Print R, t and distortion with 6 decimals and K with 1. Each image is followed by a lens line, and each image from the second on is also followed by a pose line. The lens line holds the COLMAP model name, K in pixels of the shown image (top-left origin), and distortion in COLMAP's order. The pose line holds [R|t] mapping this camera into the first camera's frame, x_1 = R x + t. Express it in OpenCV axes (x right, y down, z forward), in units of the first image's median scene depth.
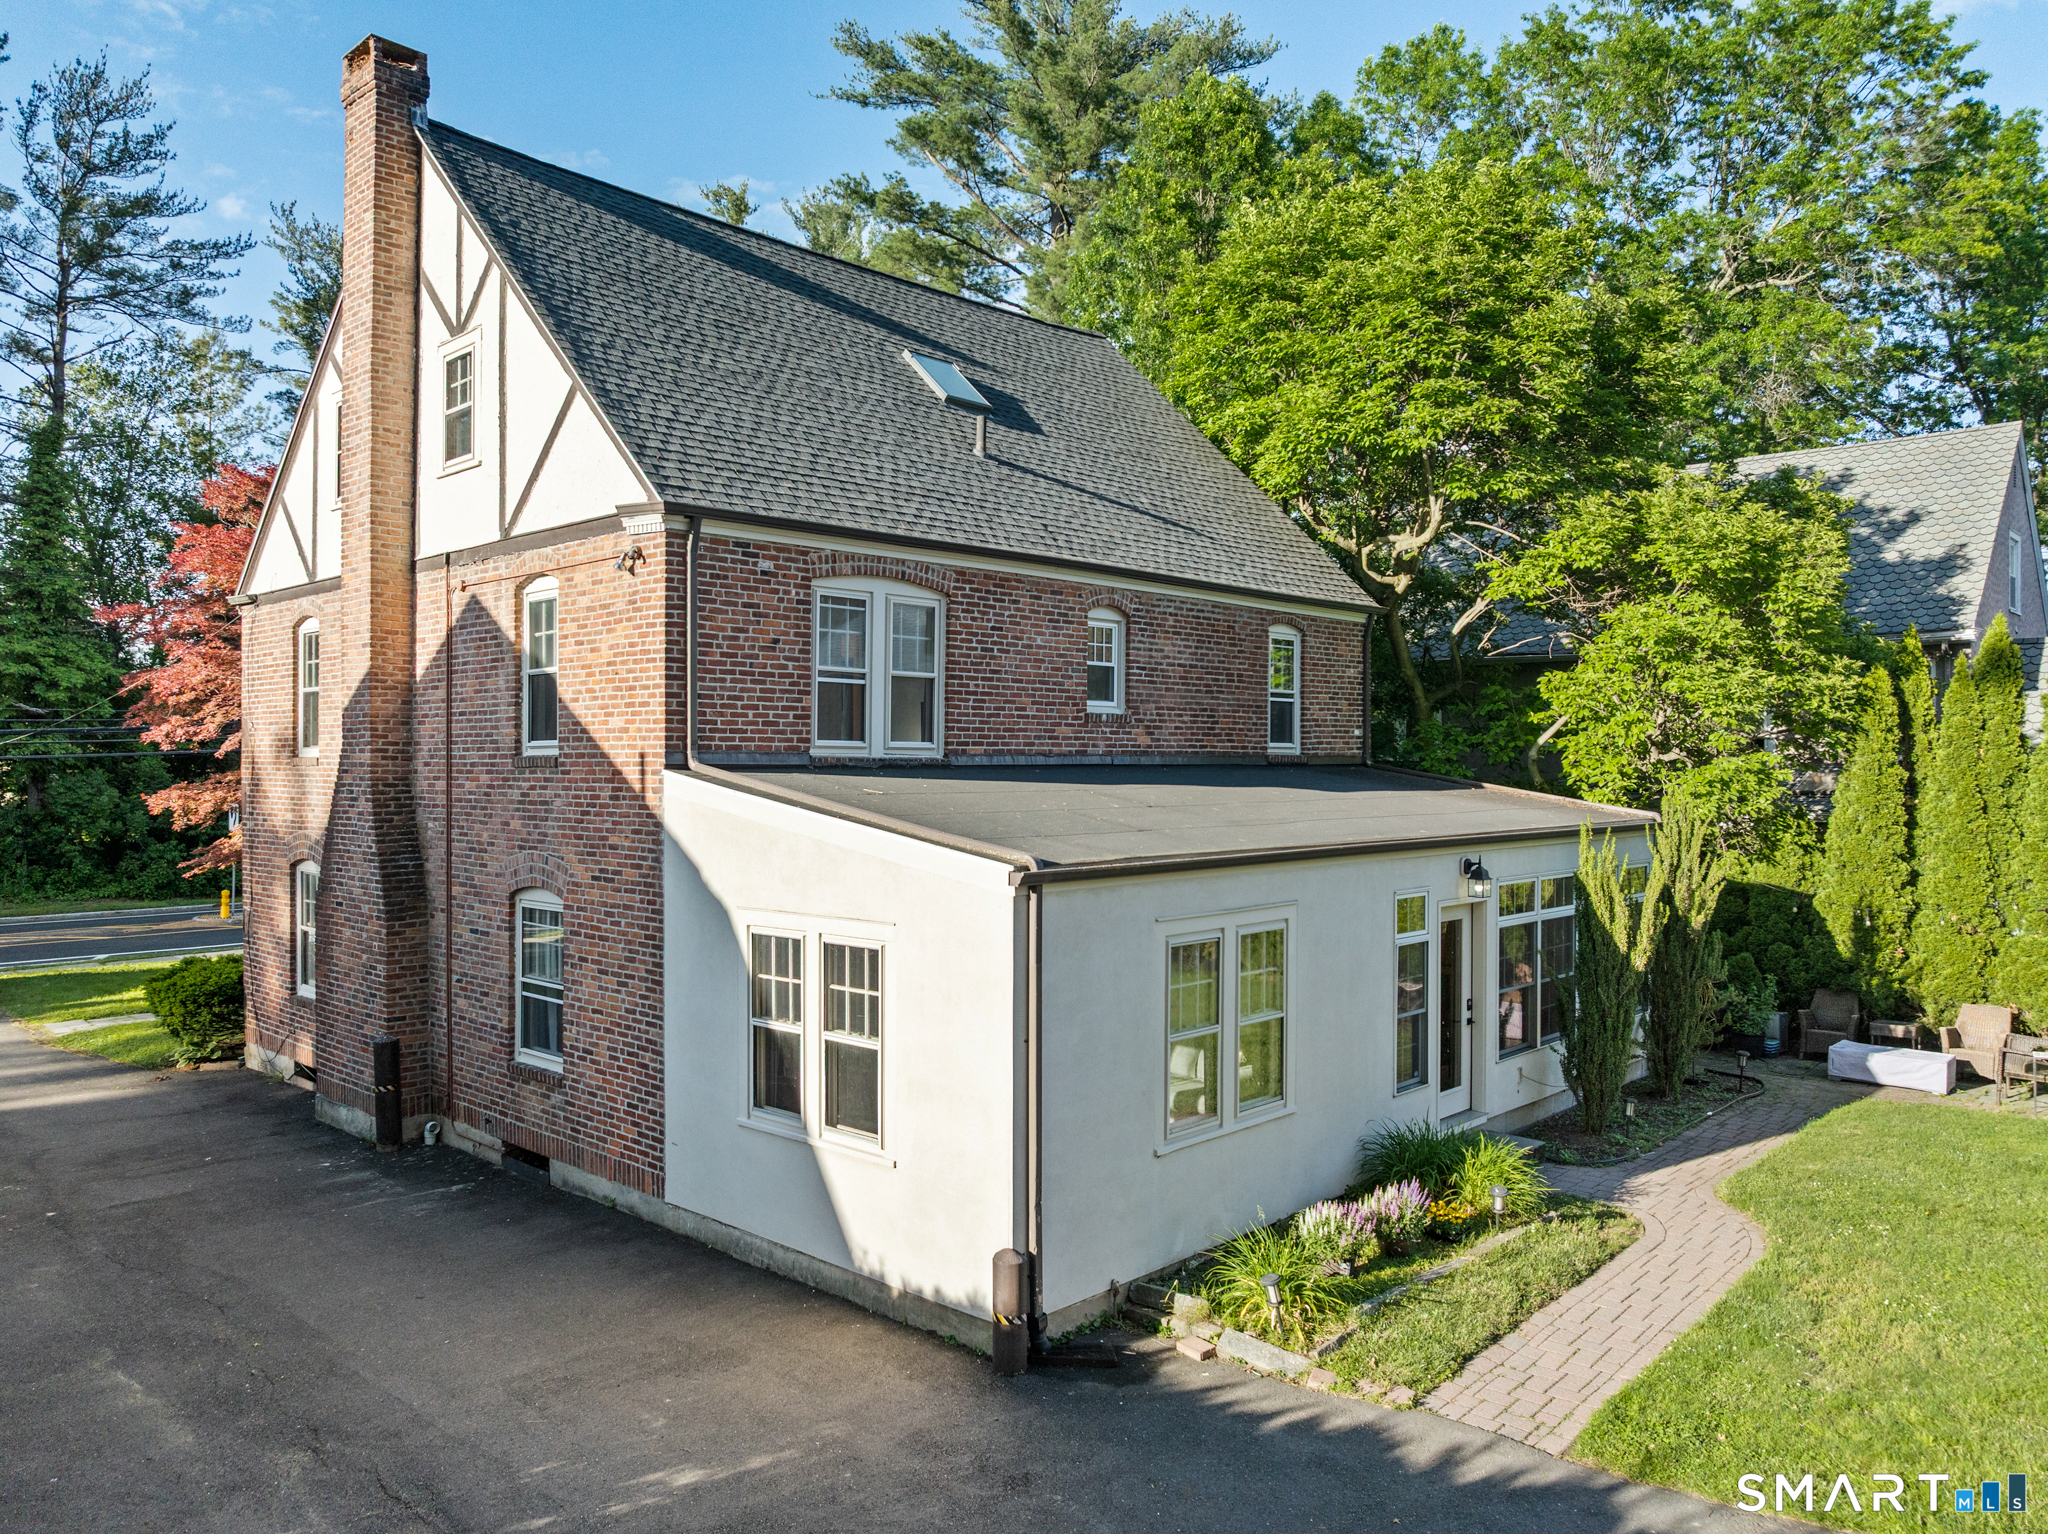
lens RADIAL K [[1455.8, 0, 1027.1], [0, 1455.8, 764.3], [0, 0, 1]] dist [-0.040271, 0.012065]
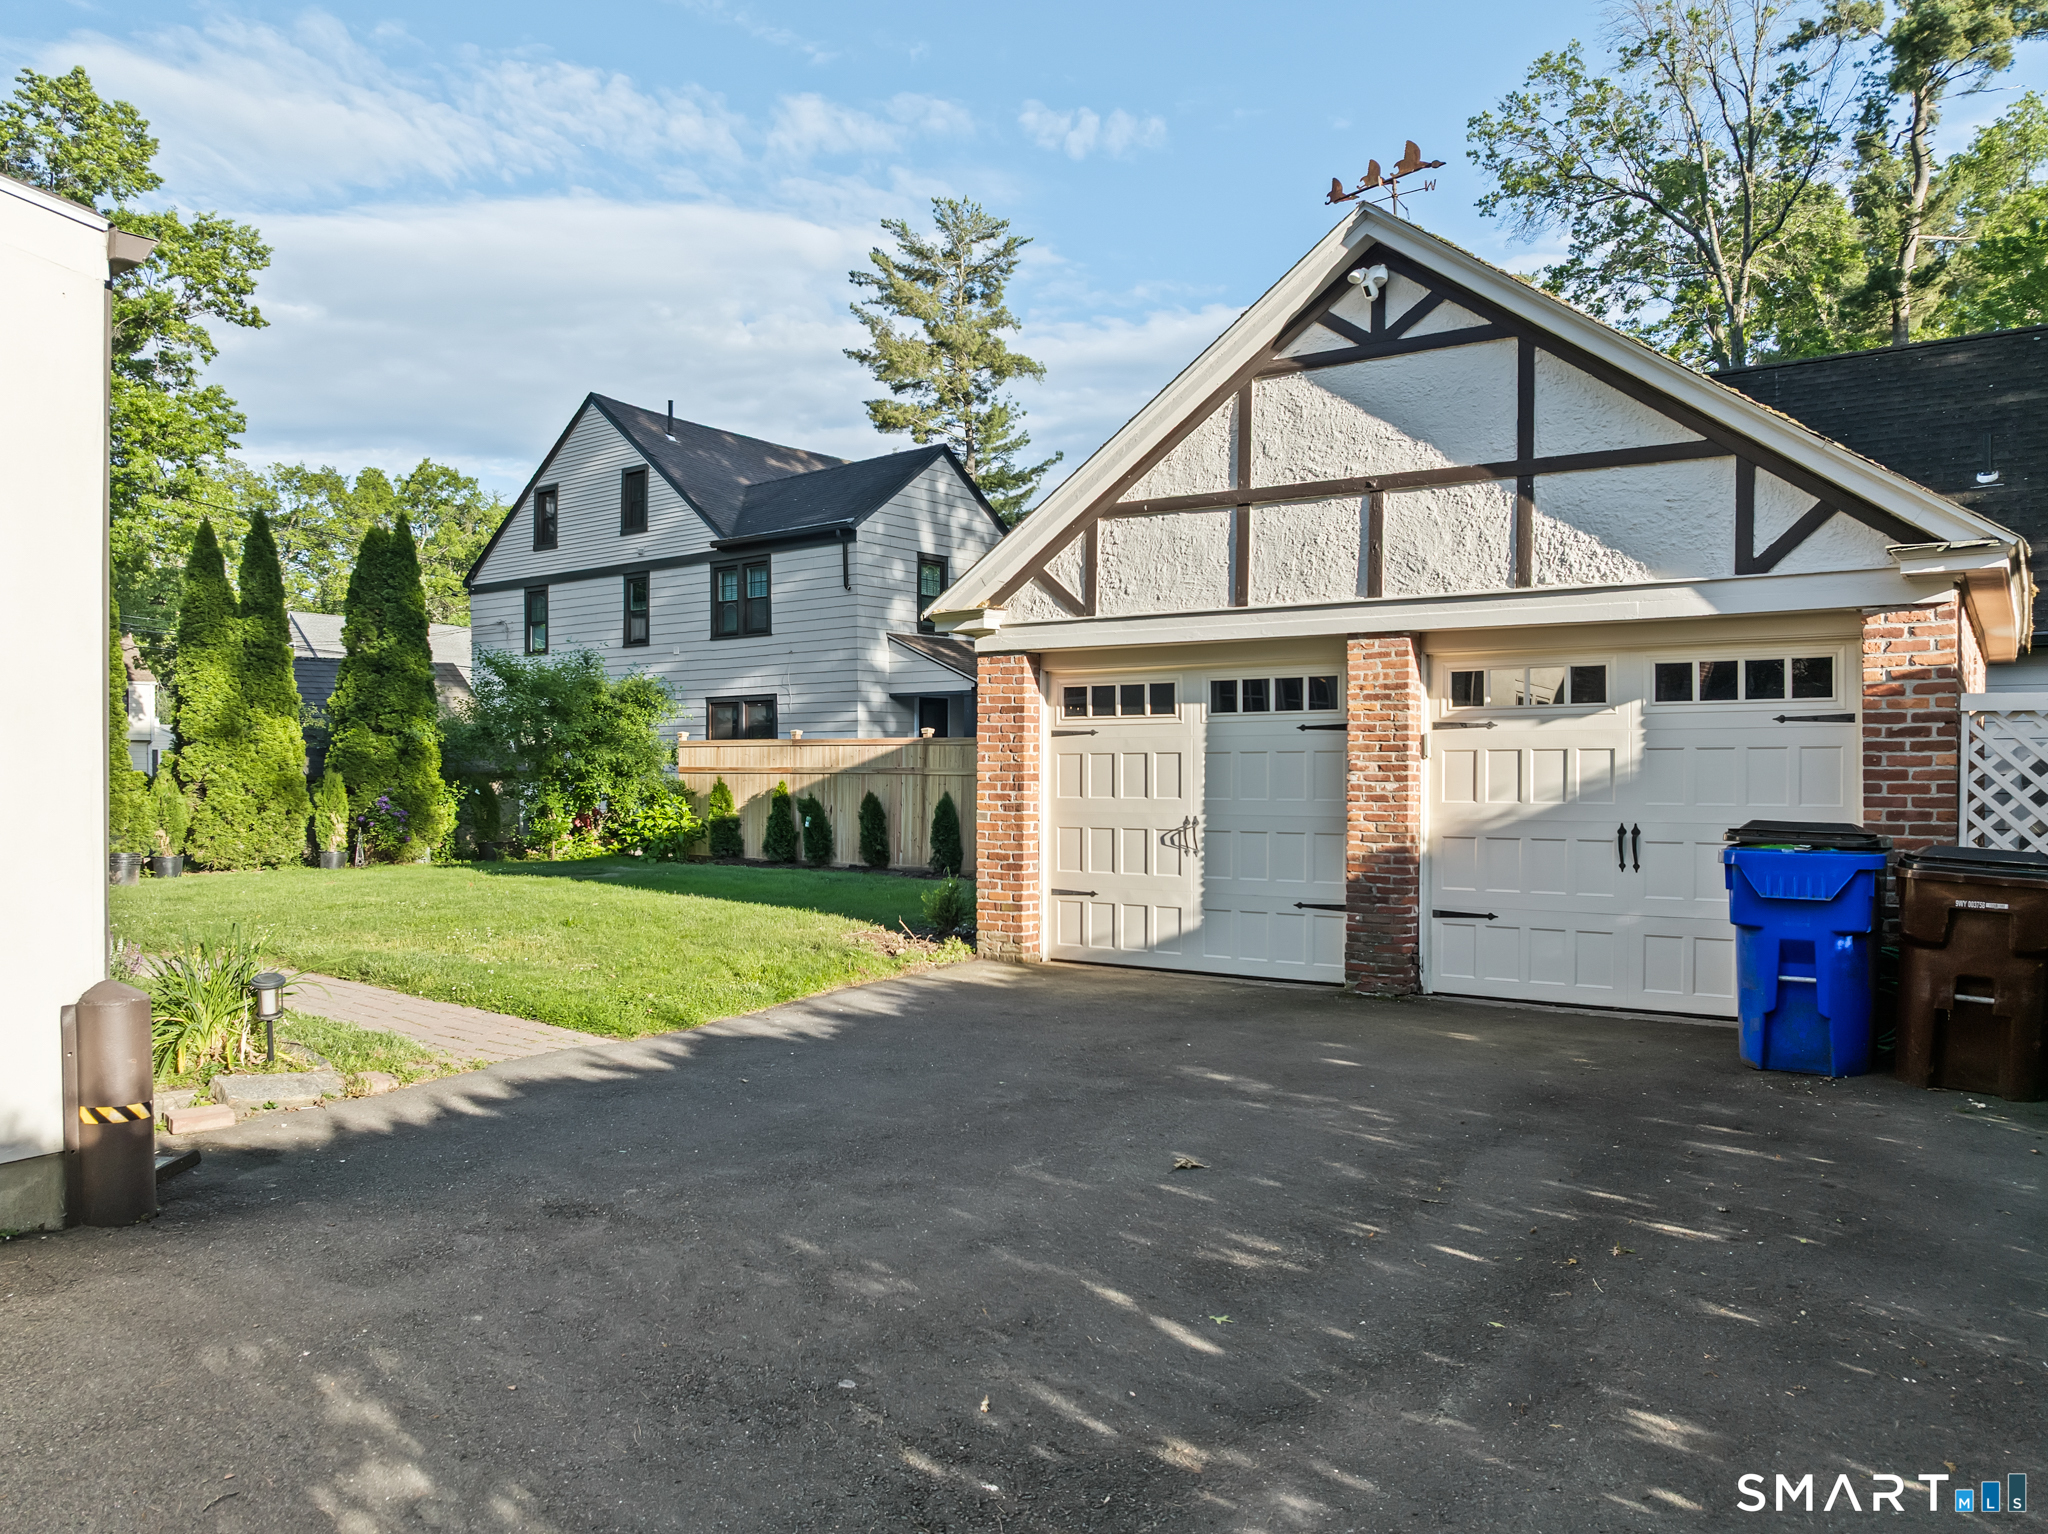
lens RADIAL K [[1455.8, 0, 1025.4], [0, 1455.8, 767.1], [0, 0, 1]] dist [-0.040271, 0.012065]
pose [[-0.120376, -0.003430, 0.992722, -0.600780], [0.004031, 0.999984, 0.003944, 0.301518], [-0.992720, 0.004477, -0.120360, 0.854424]]
